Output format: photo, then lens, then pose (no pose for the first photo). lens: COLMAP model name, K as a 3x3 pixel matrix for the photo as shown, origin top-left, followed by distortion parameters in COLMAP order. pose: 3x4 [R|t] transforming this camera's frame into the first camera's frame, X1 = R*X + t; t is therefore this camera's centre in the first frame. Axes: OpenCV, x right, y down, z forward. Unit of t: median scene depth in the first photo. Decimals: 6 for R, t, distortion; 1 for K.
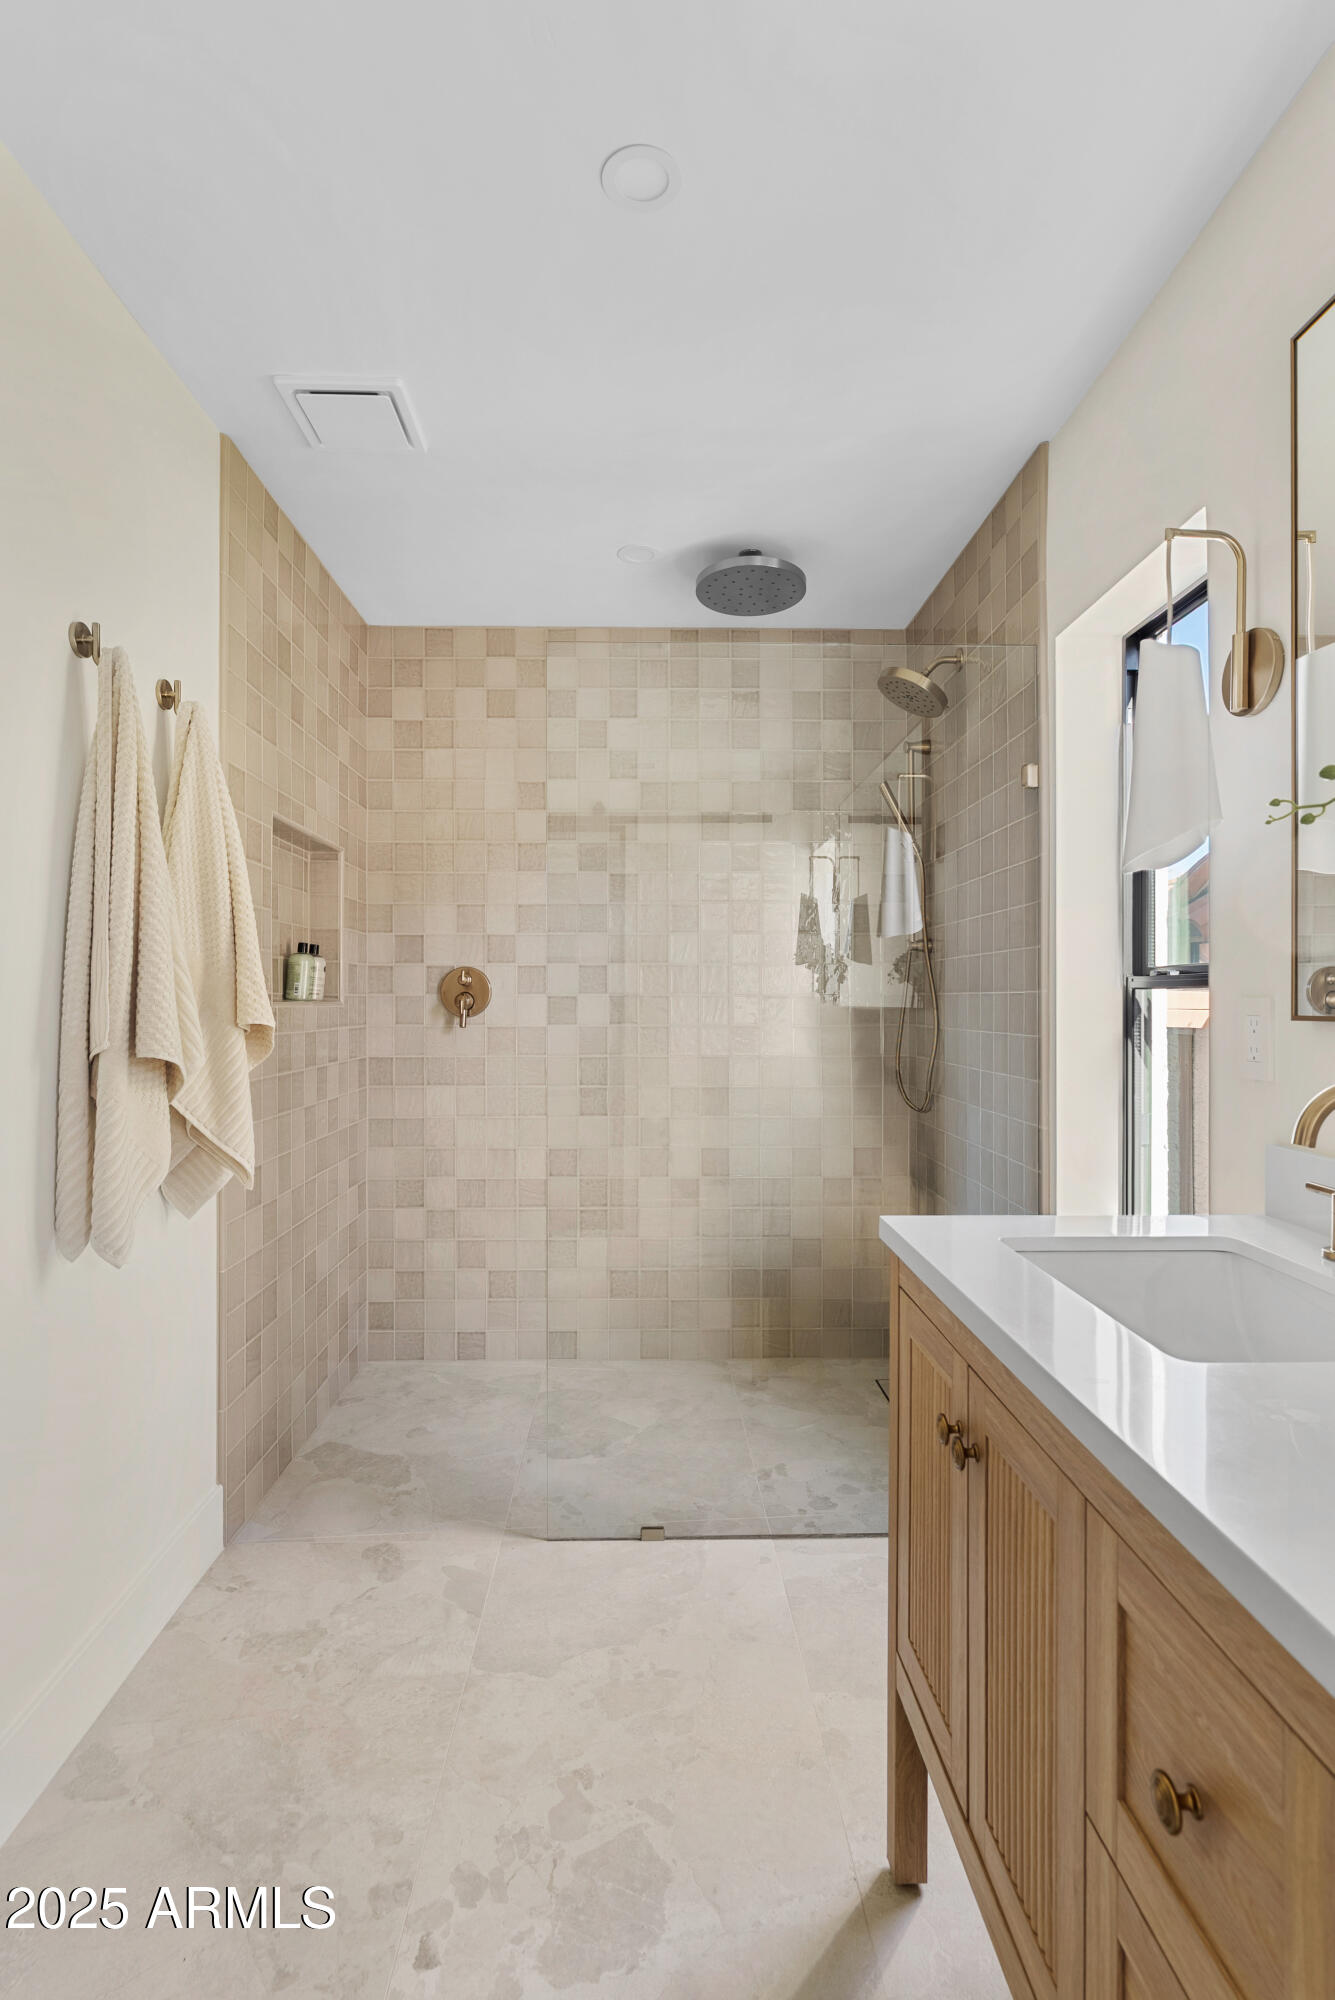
lens RADIAL K [[1007.5, 0, 674.0], [0, 1007.5, 1002.7], [0, 0, 1]] dist [0.000506, 0.000008]
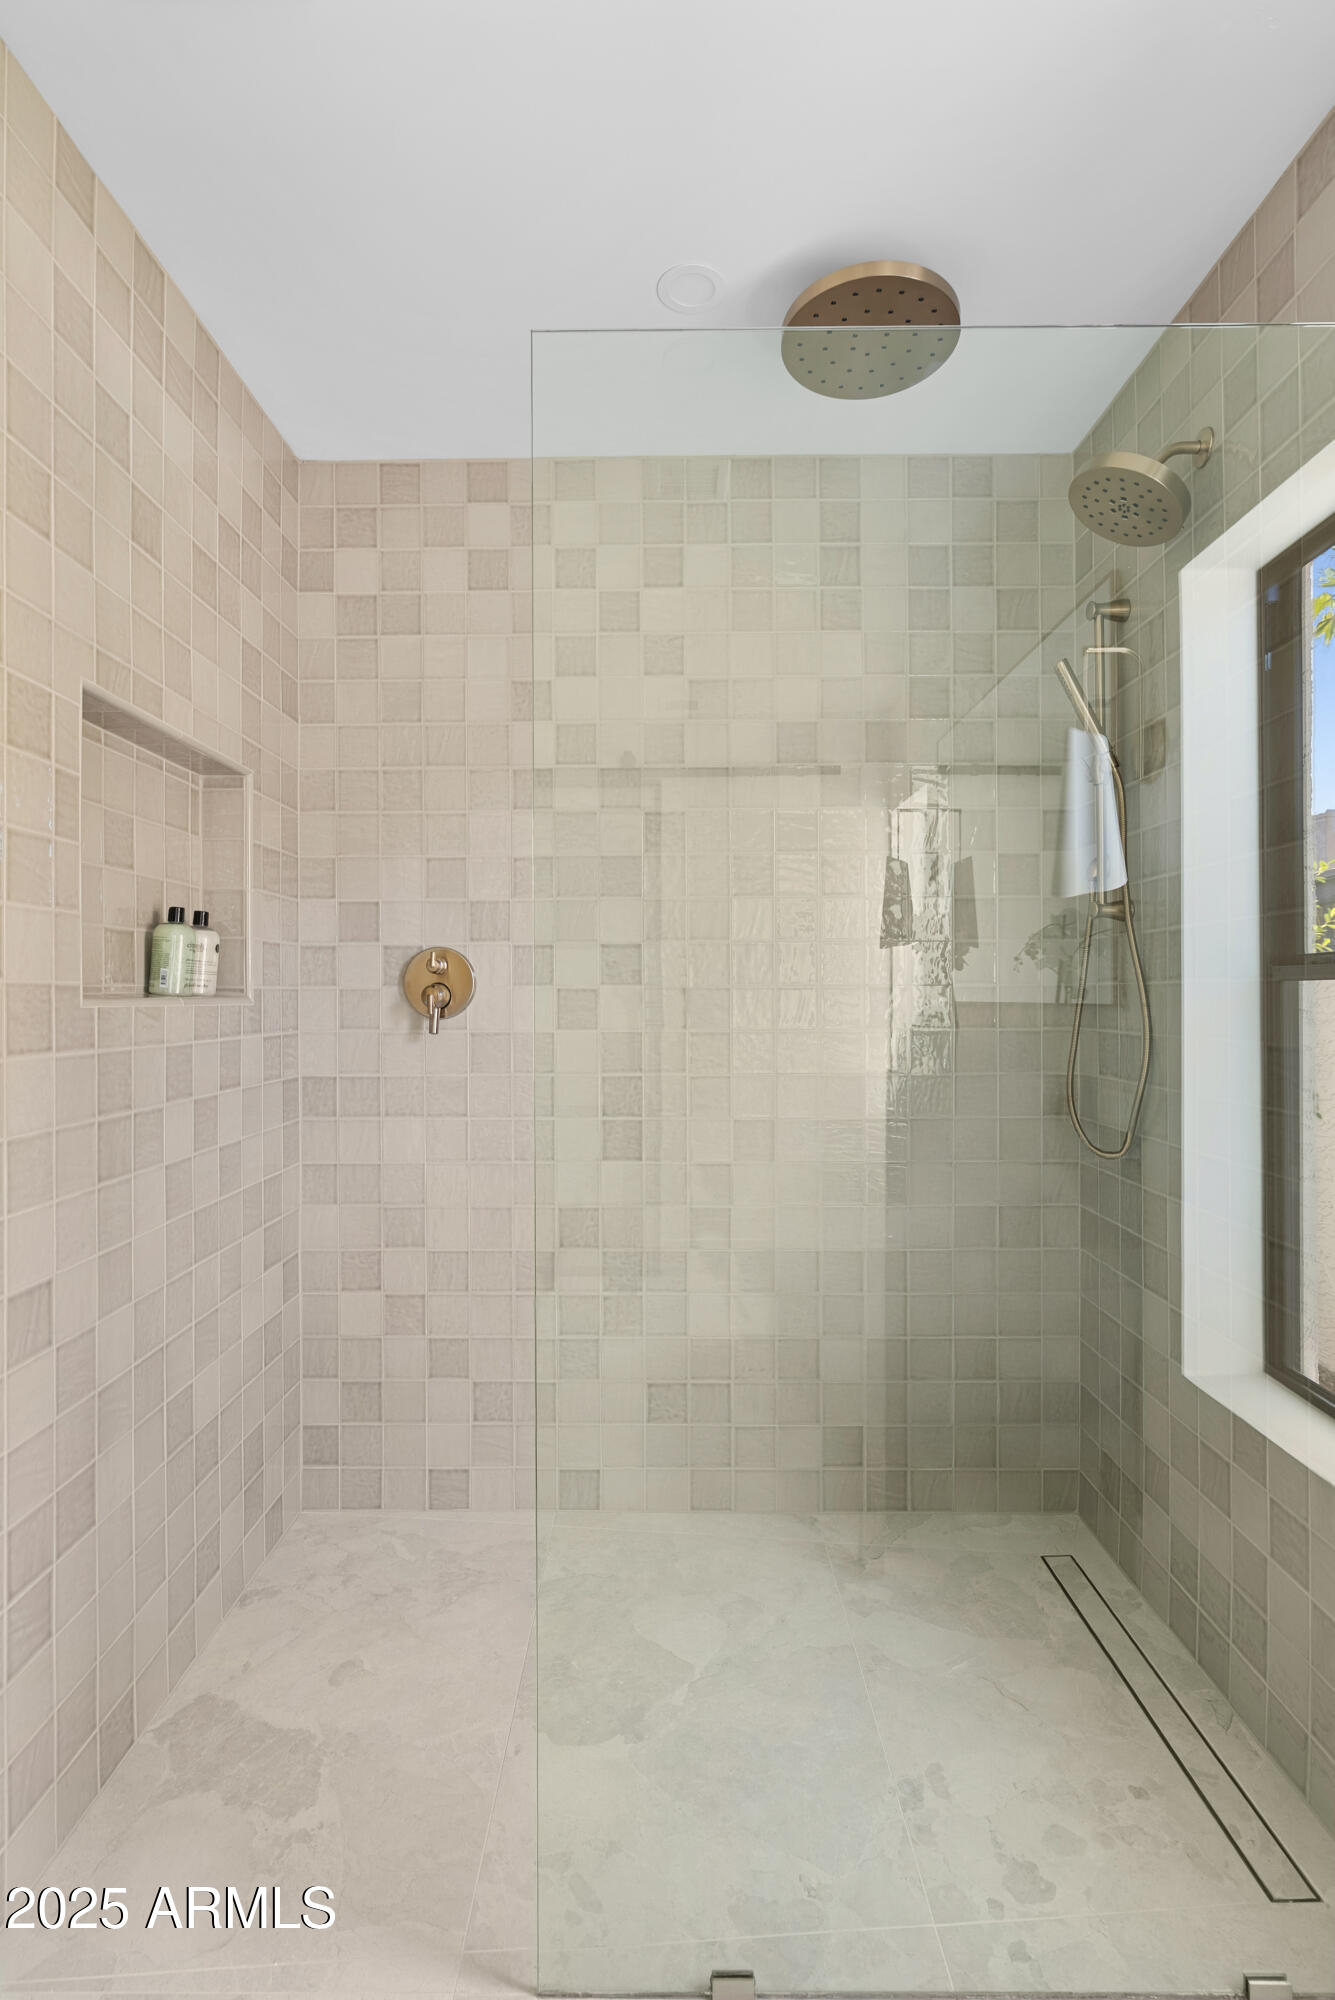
lens RADIAL K [[949.9, 0, 667.5], [0, 949.9, 1000.0], [0, 0, 1]] dist [-0.001553, 0.000925]
pose [[0.999420, -0.002823, -0.033943, -0.026384], [0.002907, 0.999993, 0.002419, -0.000001], [0.033936, -0.002516, 0.999421, 0.350247]]
